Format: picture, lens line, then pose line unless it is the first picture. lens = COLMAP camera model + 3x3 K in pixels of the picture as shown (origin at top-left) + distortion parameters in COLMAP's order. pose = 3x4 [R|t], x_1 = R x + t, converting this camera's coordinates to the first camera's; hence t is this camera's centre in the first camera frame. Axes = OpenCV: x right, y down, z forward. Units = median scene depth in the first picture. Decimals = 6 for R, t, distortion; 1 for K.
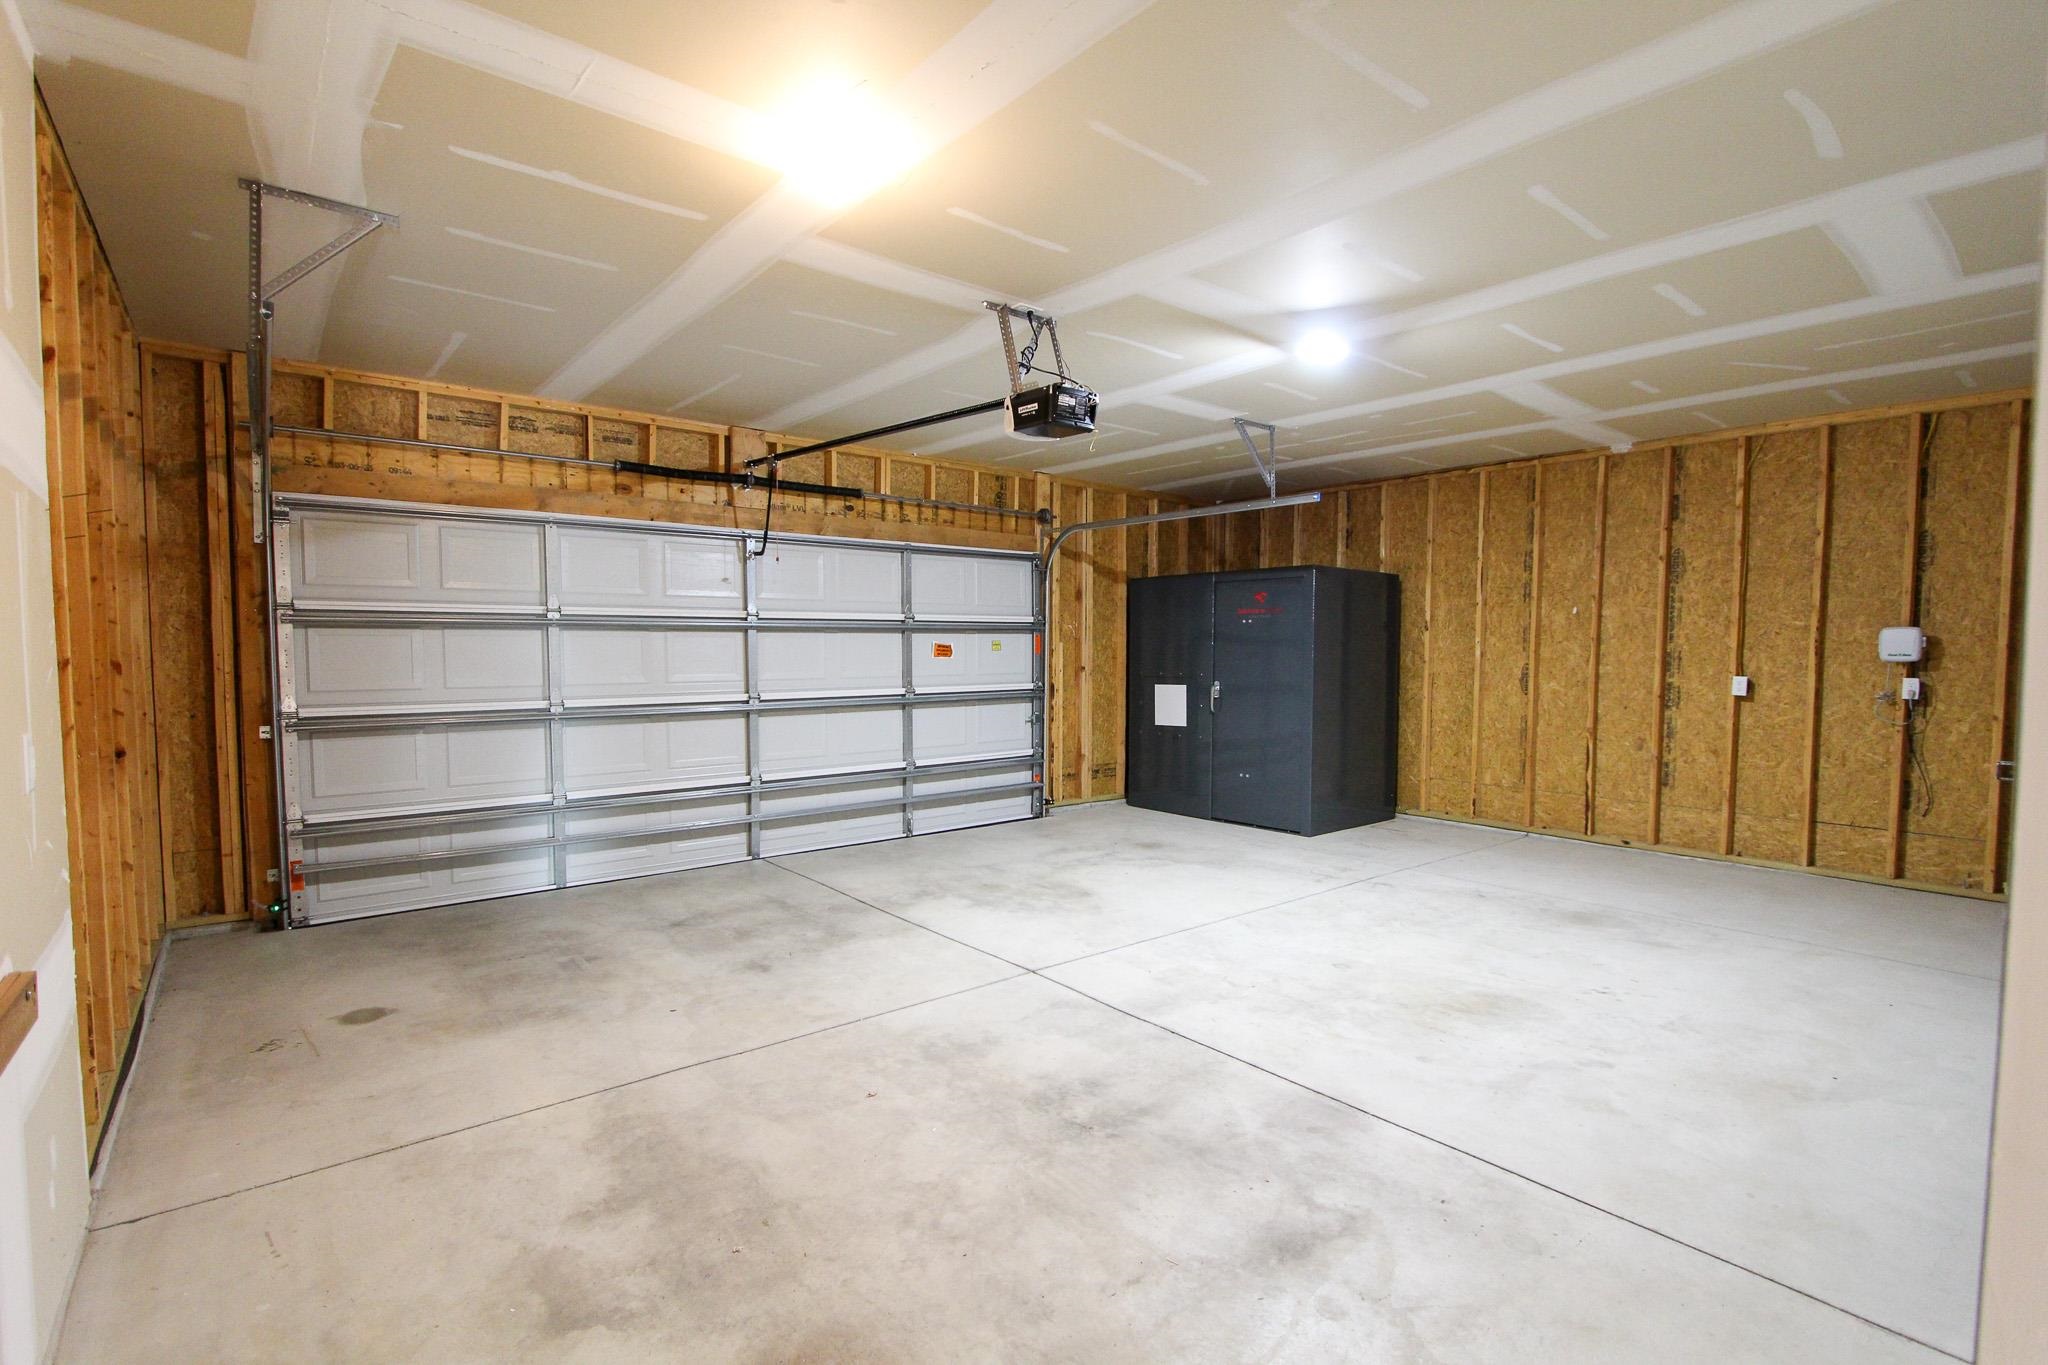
lens RADIAL K [[943.0, 0, 1024.7], [0, 943.0, 687.8], [0, 0, 1]] dist [-0.015491, 0.001213]
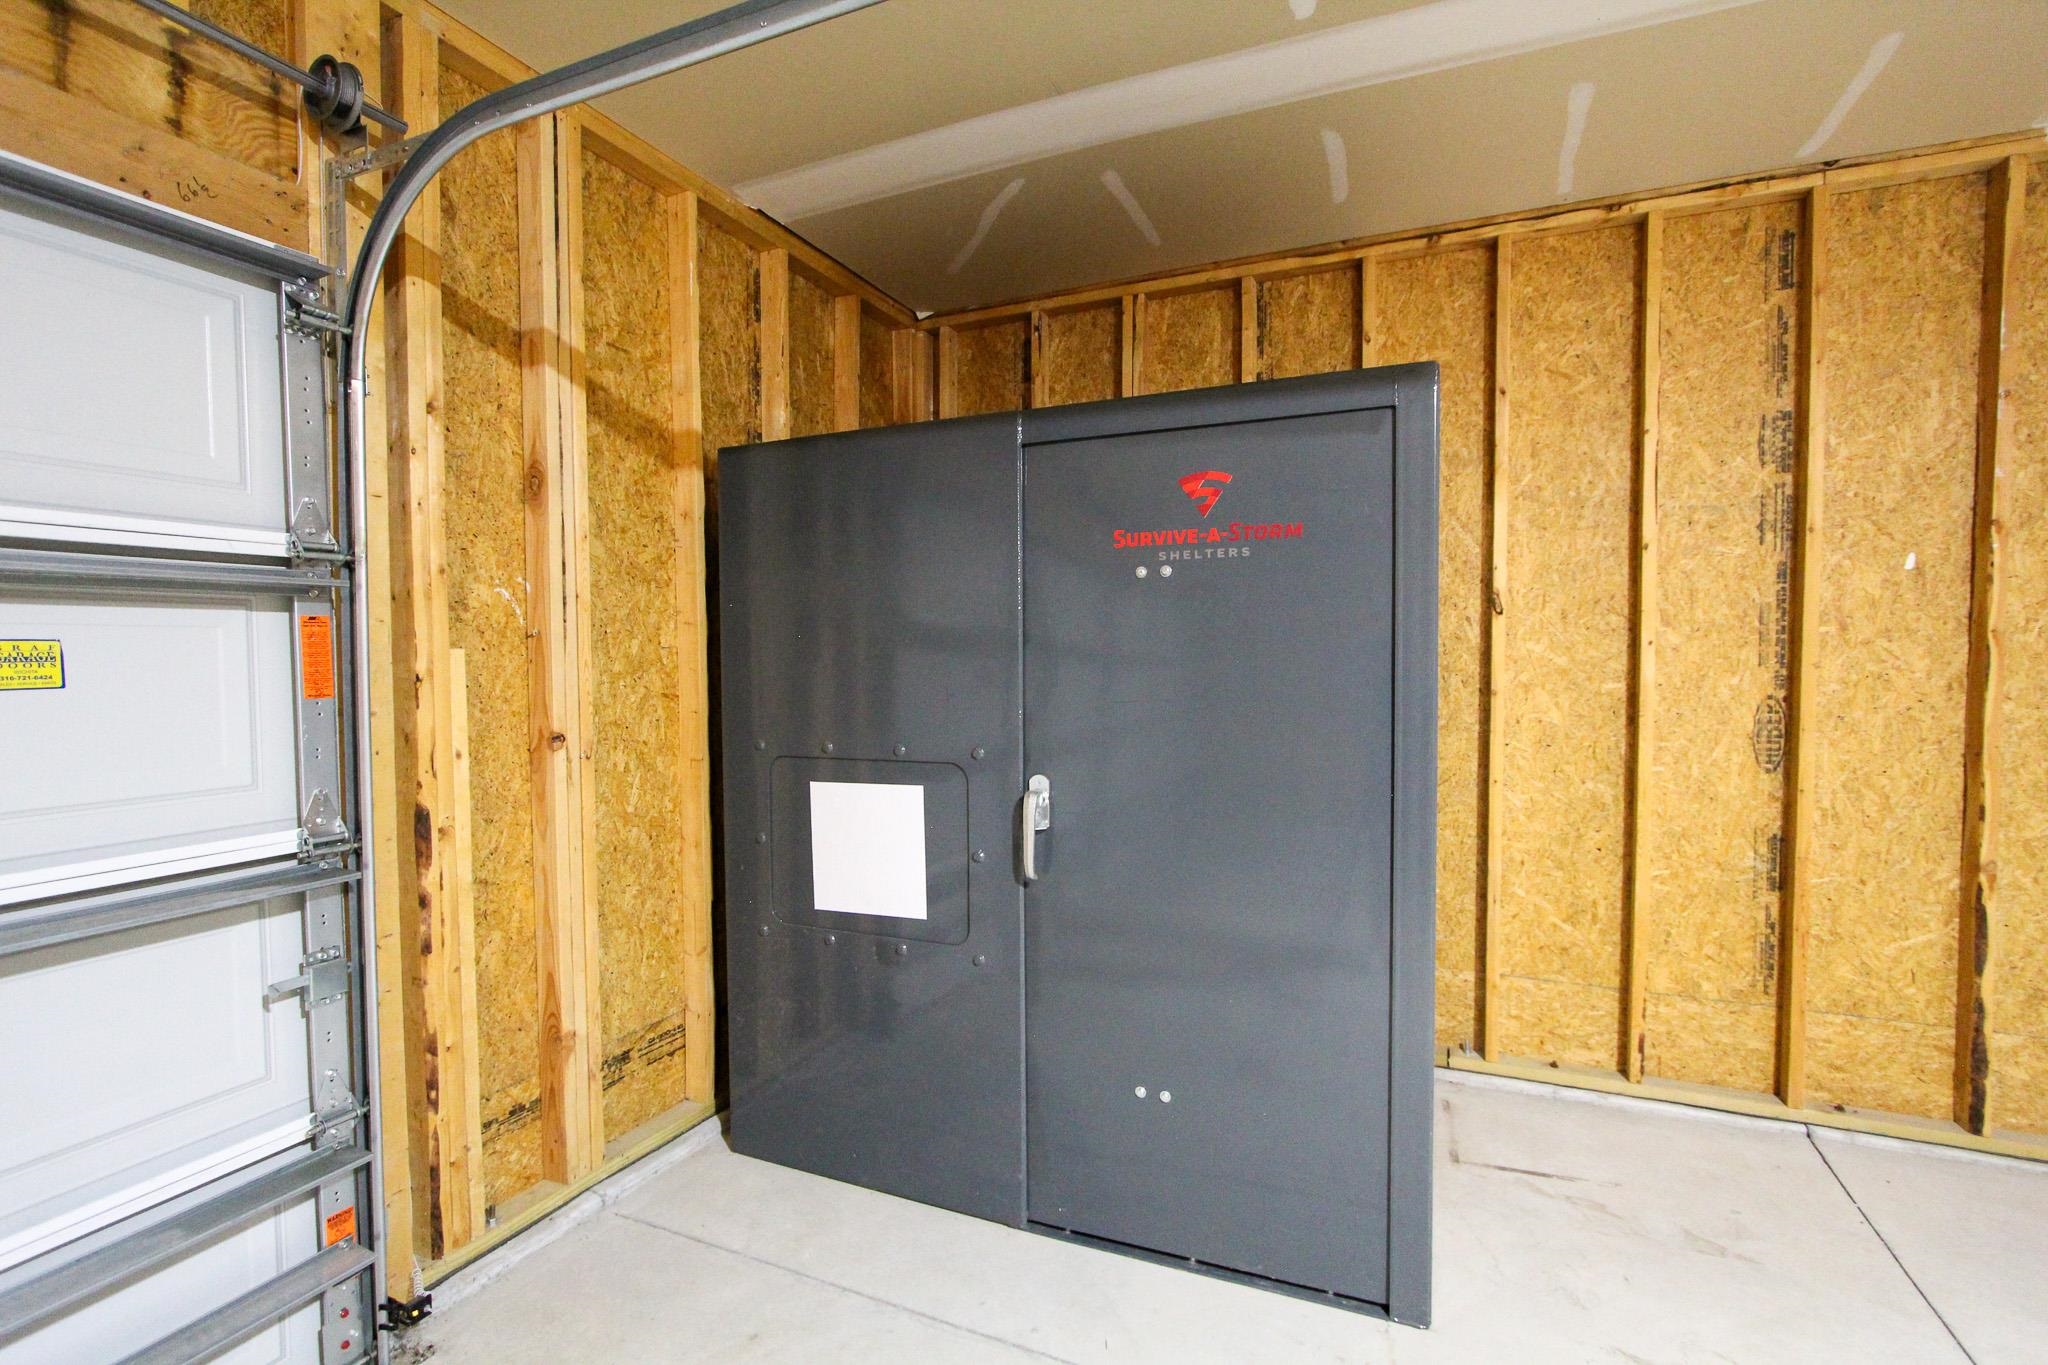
lens RADIAL K [[943.0, 0, 1025.9], [0, 943.0, 693.8], [0, 0, 1]] dist [-0.015491, 0.001213]
pose [[0.893143, -0.024651, 0.449097, 0.075642], [0.027641, 0.999618, -0.000102, -0.037444], [-0.448923, 0.012505, 0.893483, 0.834290]]
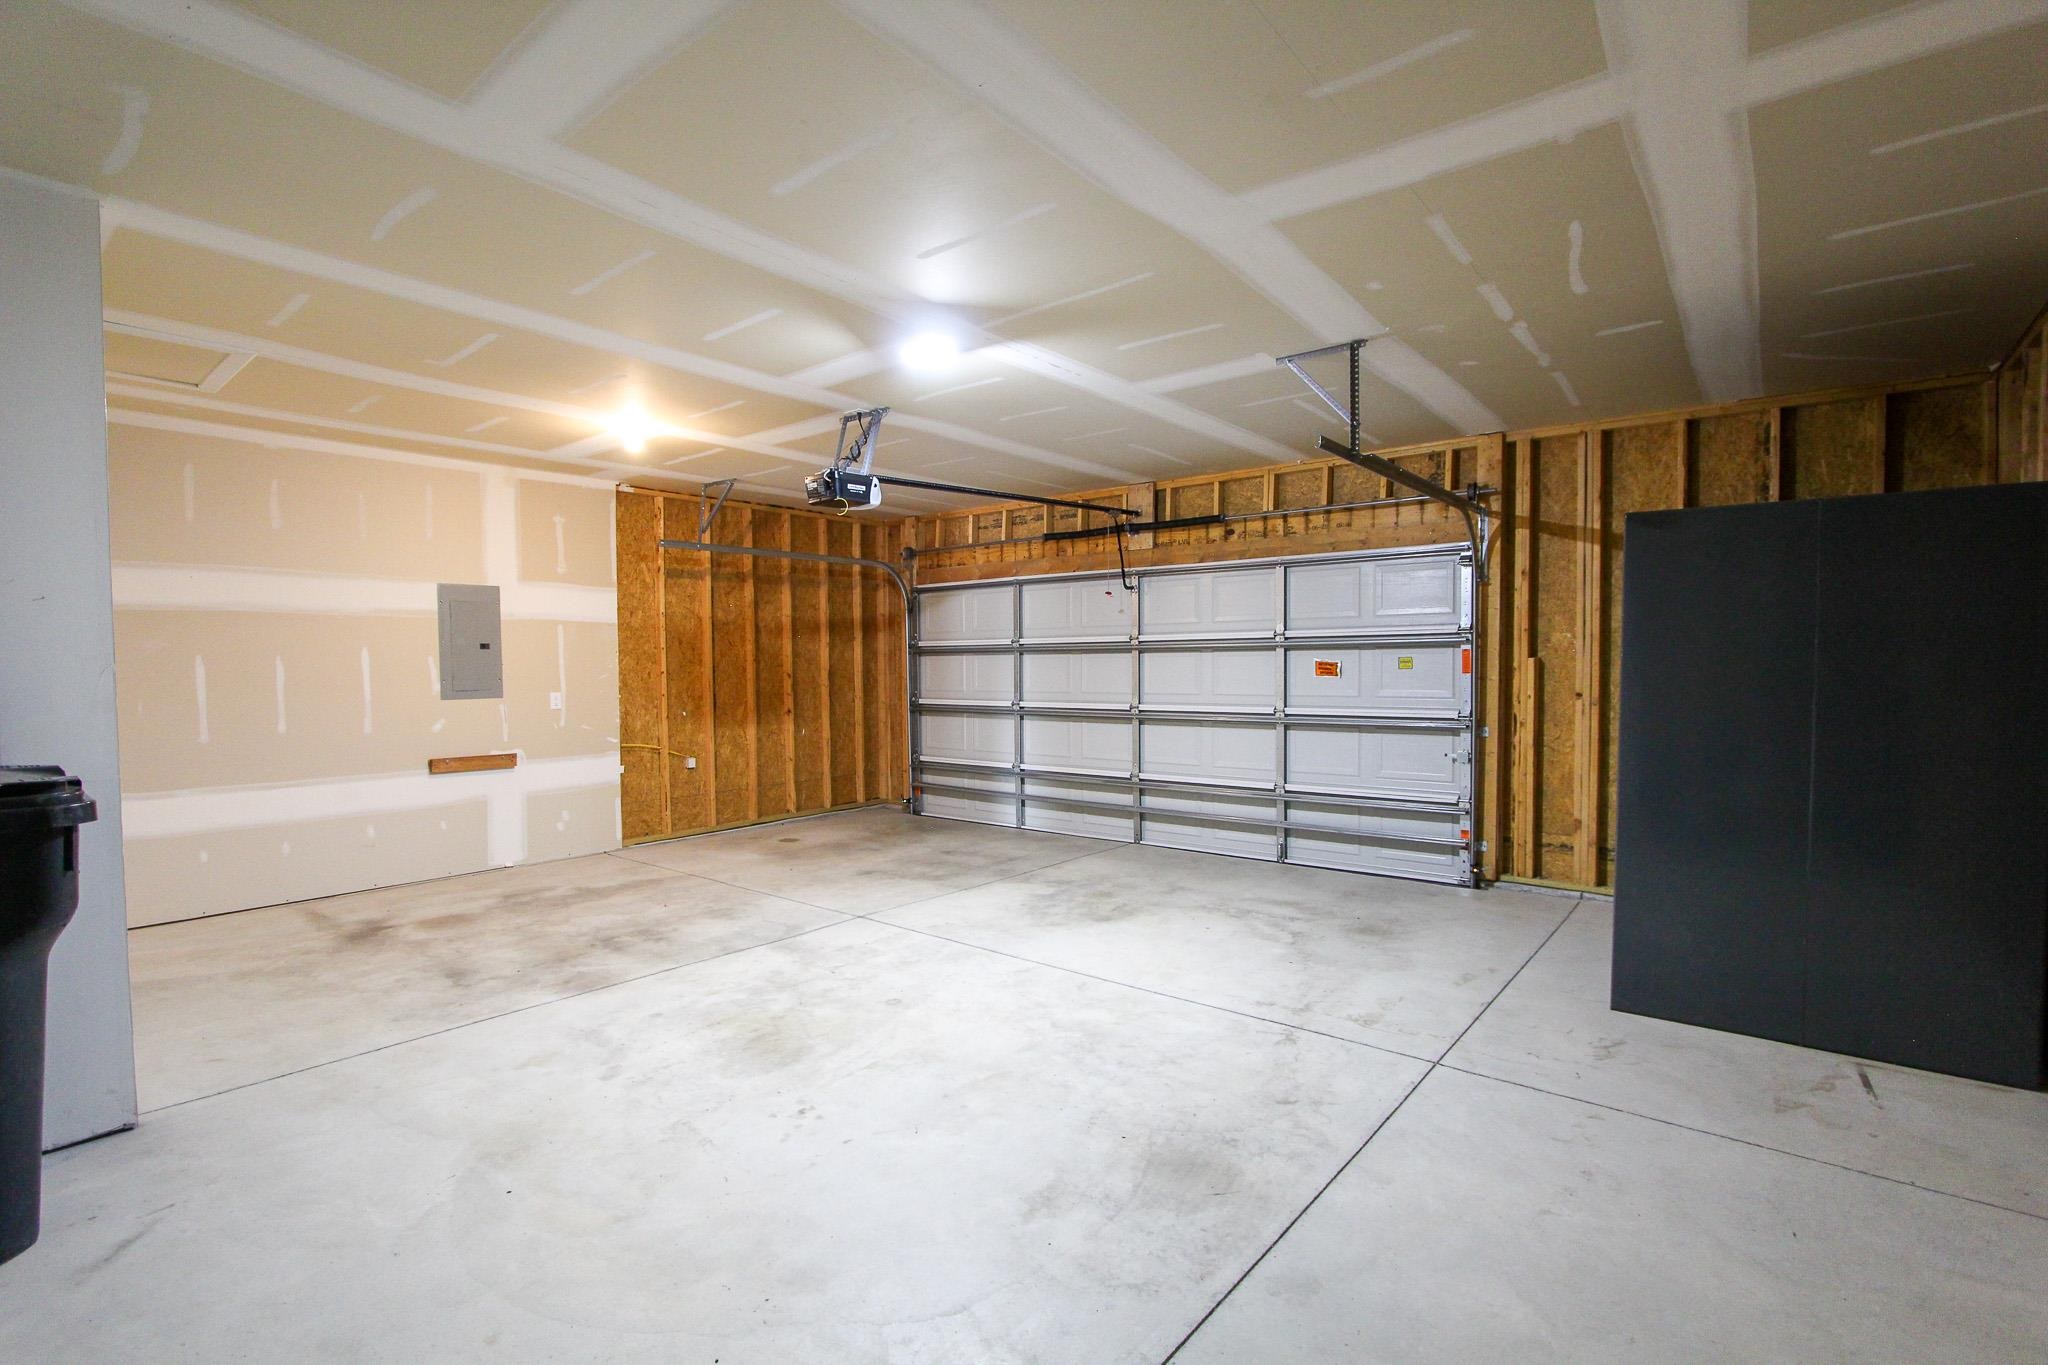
lens RADIAL K [[943.0, 0, 1023.8], [0, 943.0, 688.6], [0, 0, 1]] dist [-0.015491, 0.001213]
pose [[0.207521, 0.023159, -0.977956, 0.794606], [-0.038460, 0.999140, 0.015500, -0.025300], [0.977474, 0.034396, 0.208233, 0.566099]]
